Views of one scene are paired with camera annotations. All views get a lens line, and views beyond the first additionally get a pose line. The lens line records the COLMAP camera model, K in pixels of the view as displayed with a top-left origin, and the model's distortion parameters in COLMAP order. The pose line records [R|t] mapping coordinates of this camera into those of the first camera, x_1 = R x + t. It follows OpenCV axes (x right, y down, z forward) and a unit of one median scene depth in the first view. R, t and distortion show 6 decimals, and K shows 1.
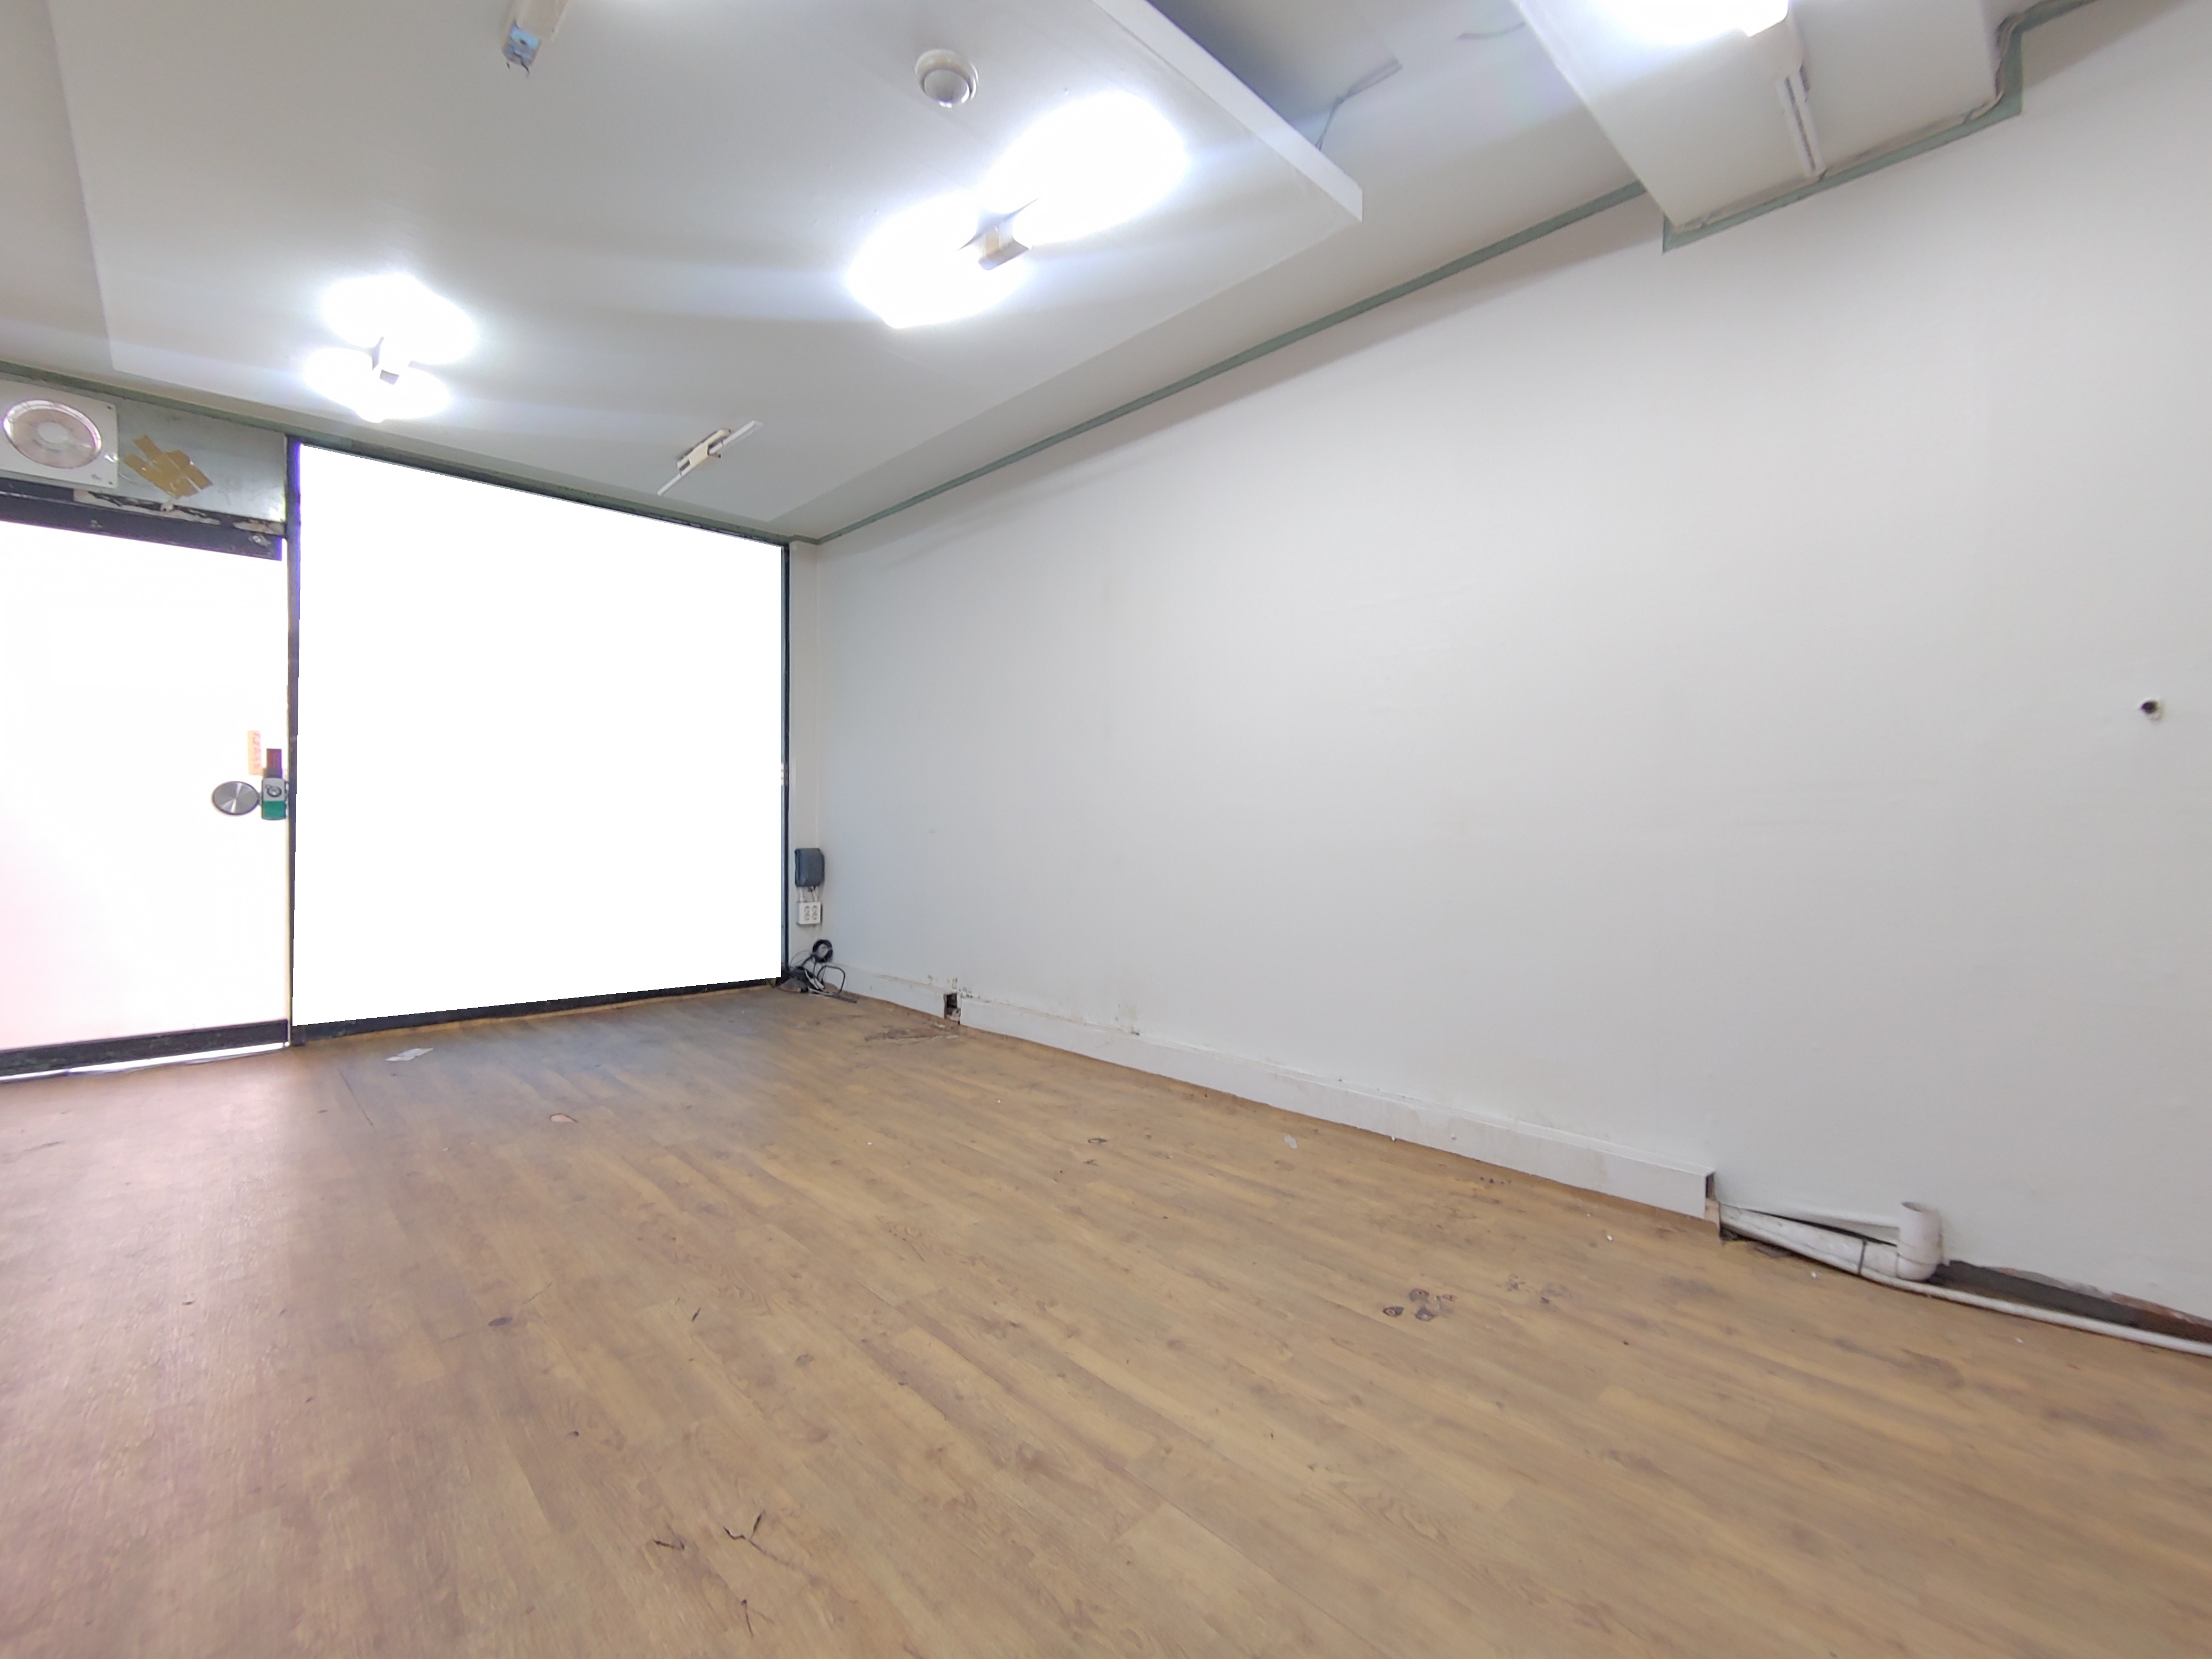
lens RADIAL K [[948.6, 0, 1108.1], [0, 948.6, 827.5], [0, 0, 1]] dist [0.000314, 0.000494]
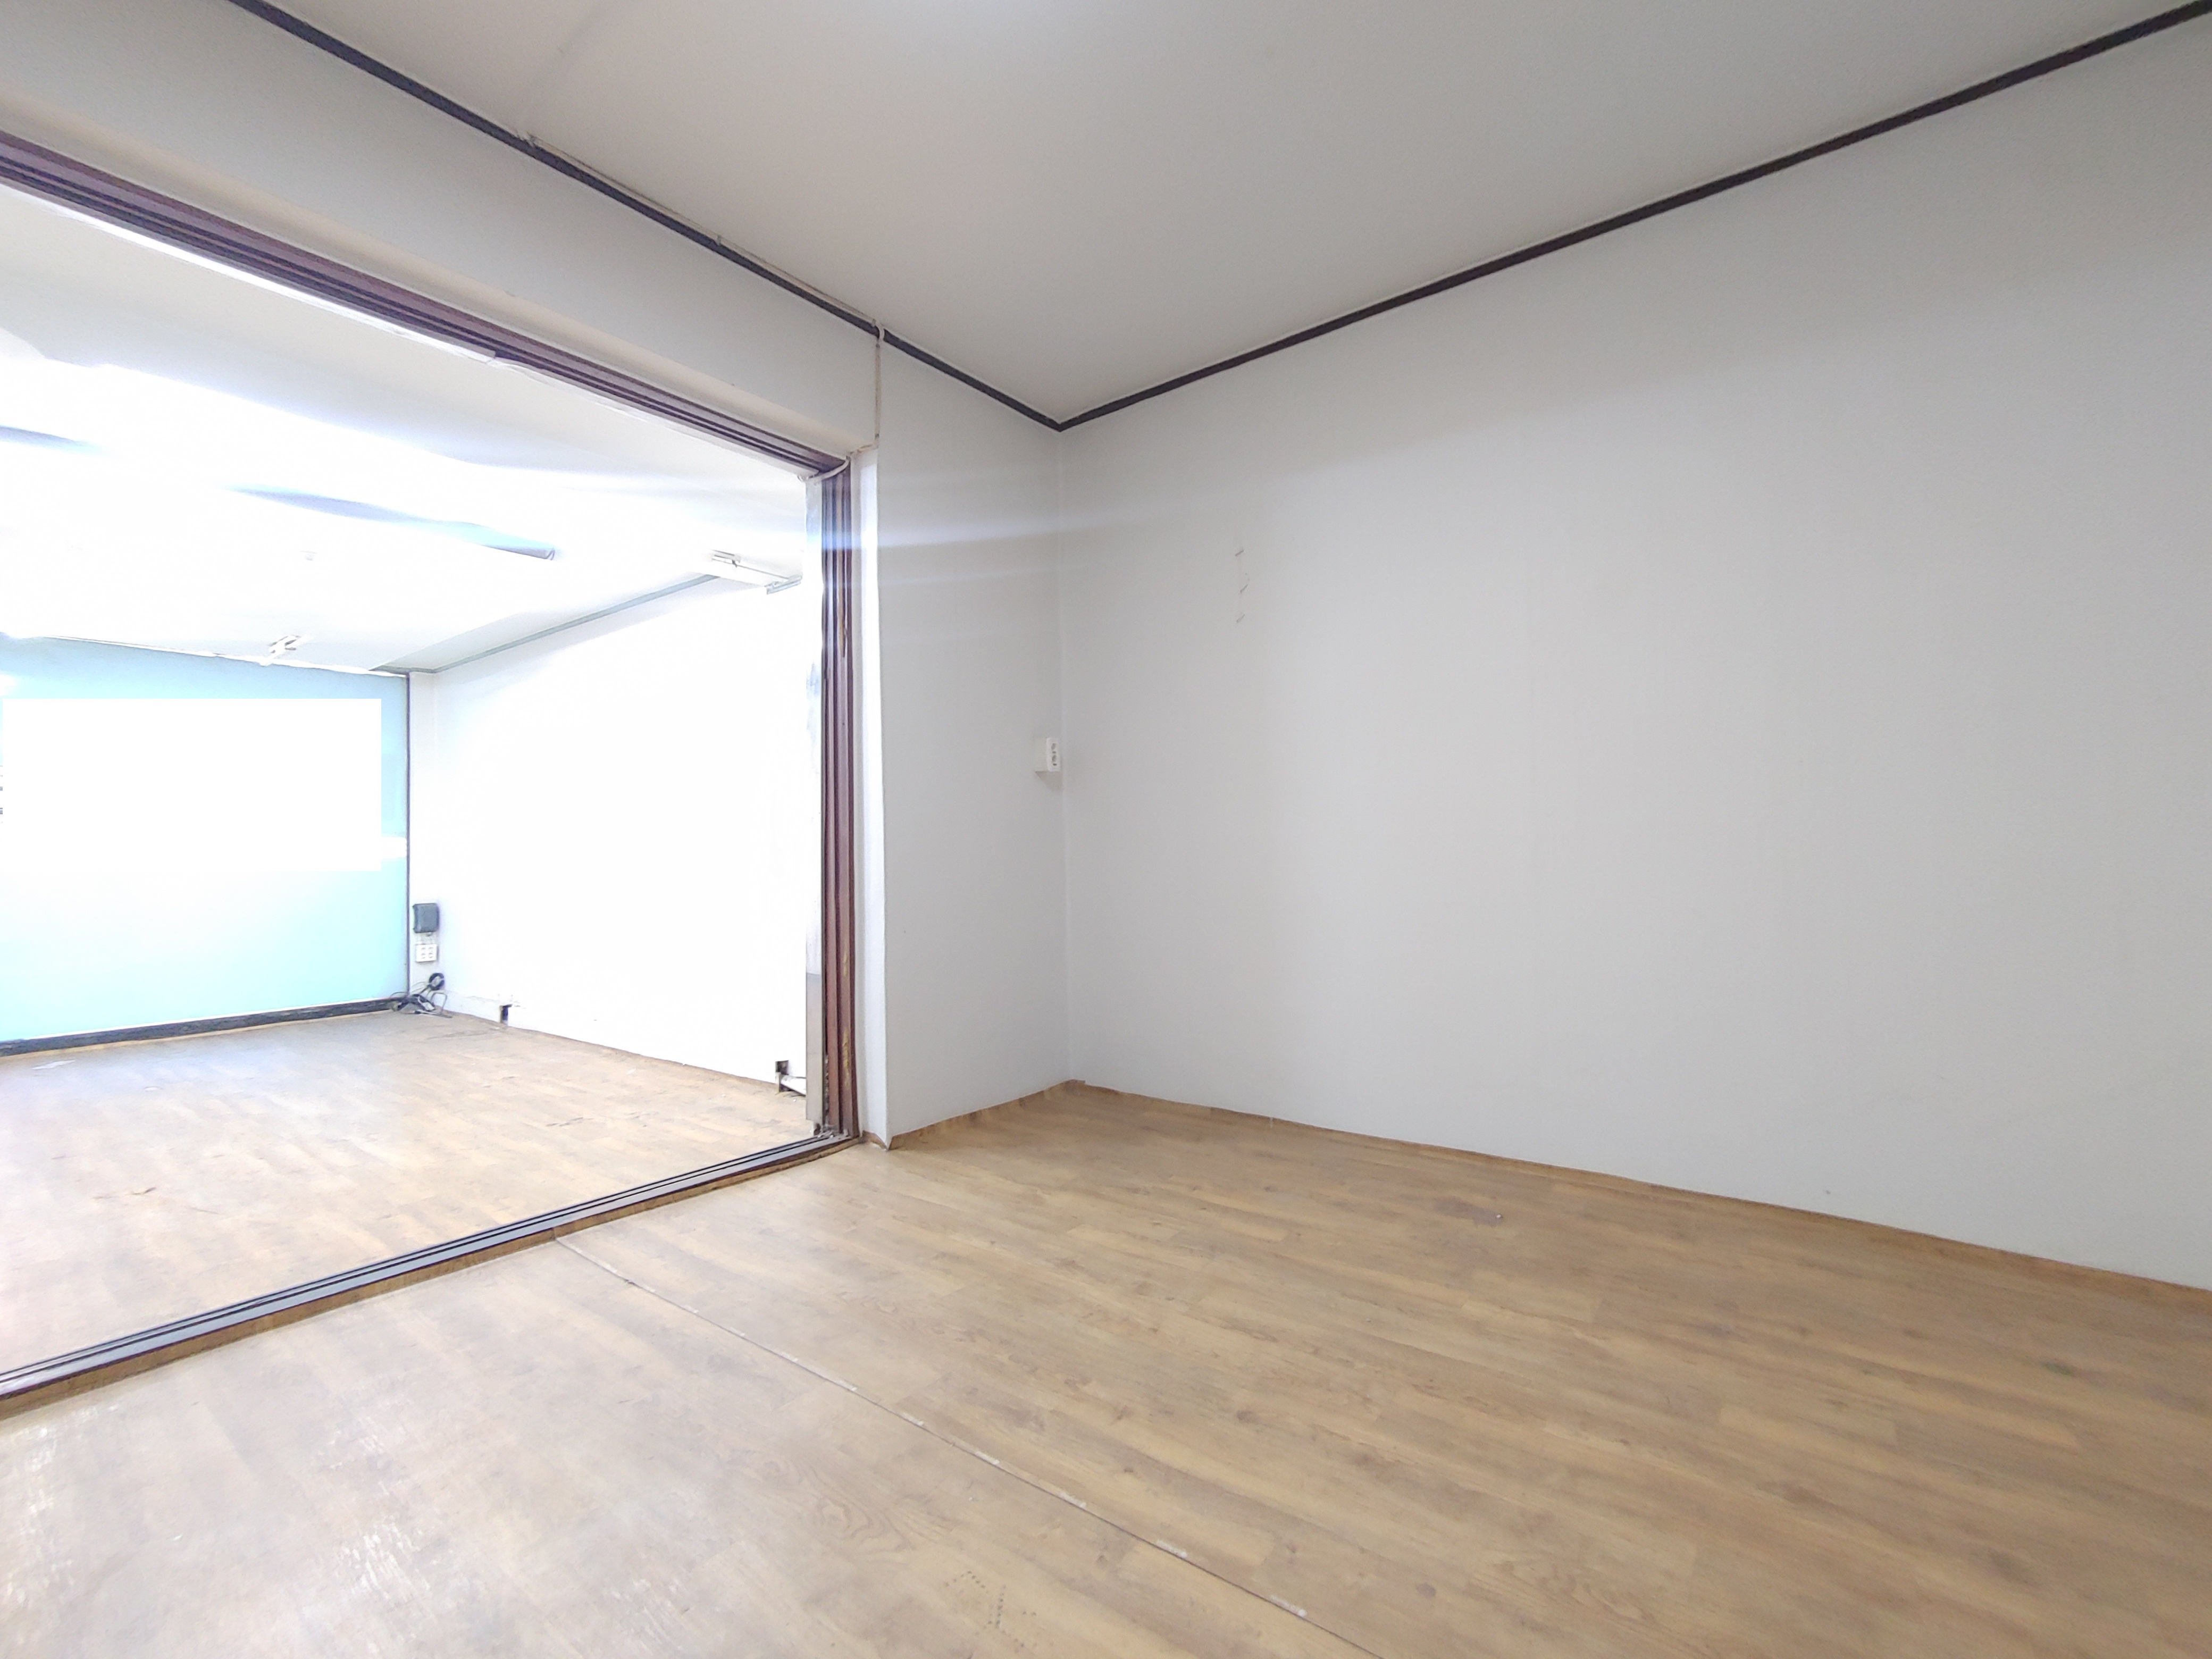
lens RADIAL K [[951.1, 0, 1098.6], [0, 951.1, 824.8], [0, 0, 1]] dist [0.006019, 0.000002]
pose [[0.989051, -0.019617, 0.146262, 0.894105], [0.025003, 0.999072, -0.035079, -0.037247], [-0.145438, 0.038352, 0.988624, -0.962303]]
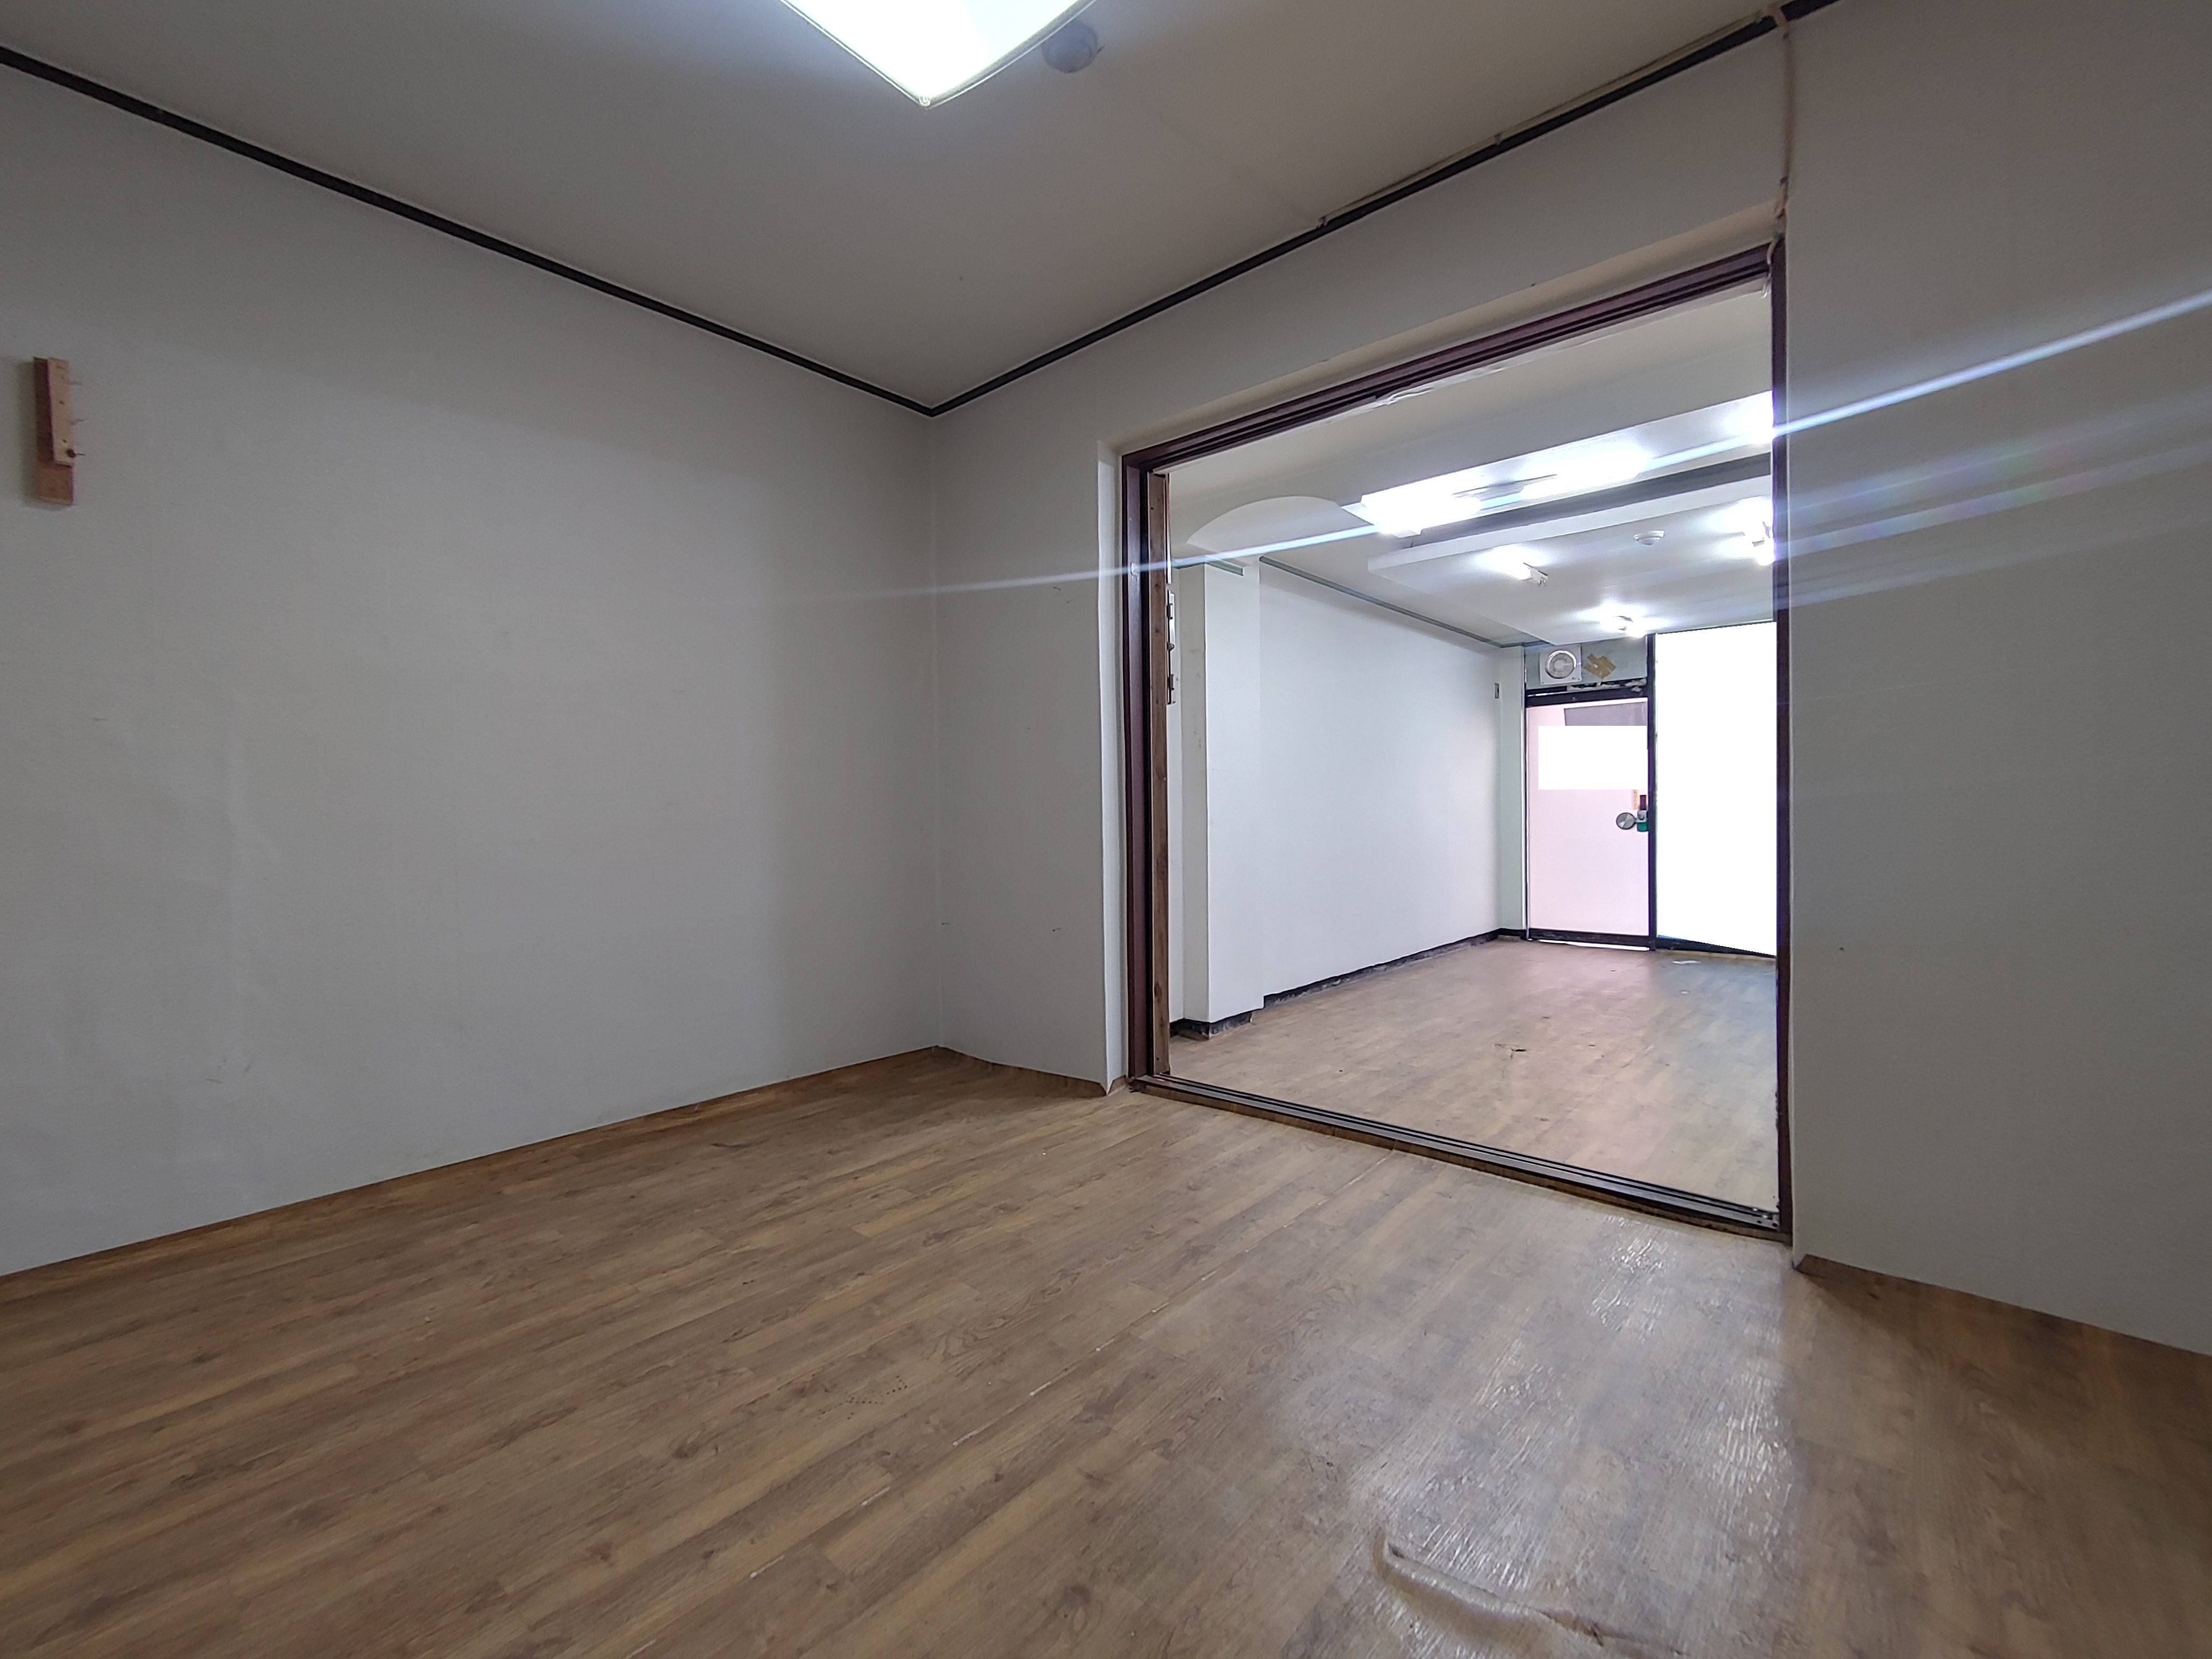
lens RADIAL K [[951.1, 0, 1098.6], [0, 951.1, 824.8], [0, 0, 1]] dist [0.006019, 0.000002]
pose [[0.074660, 0.003838, -0.997202, 1.514269], [0.004731, 0.999980, 0.004203, -0.054153], [0.997198, -0.005032, 0.074641, -0.396834]]
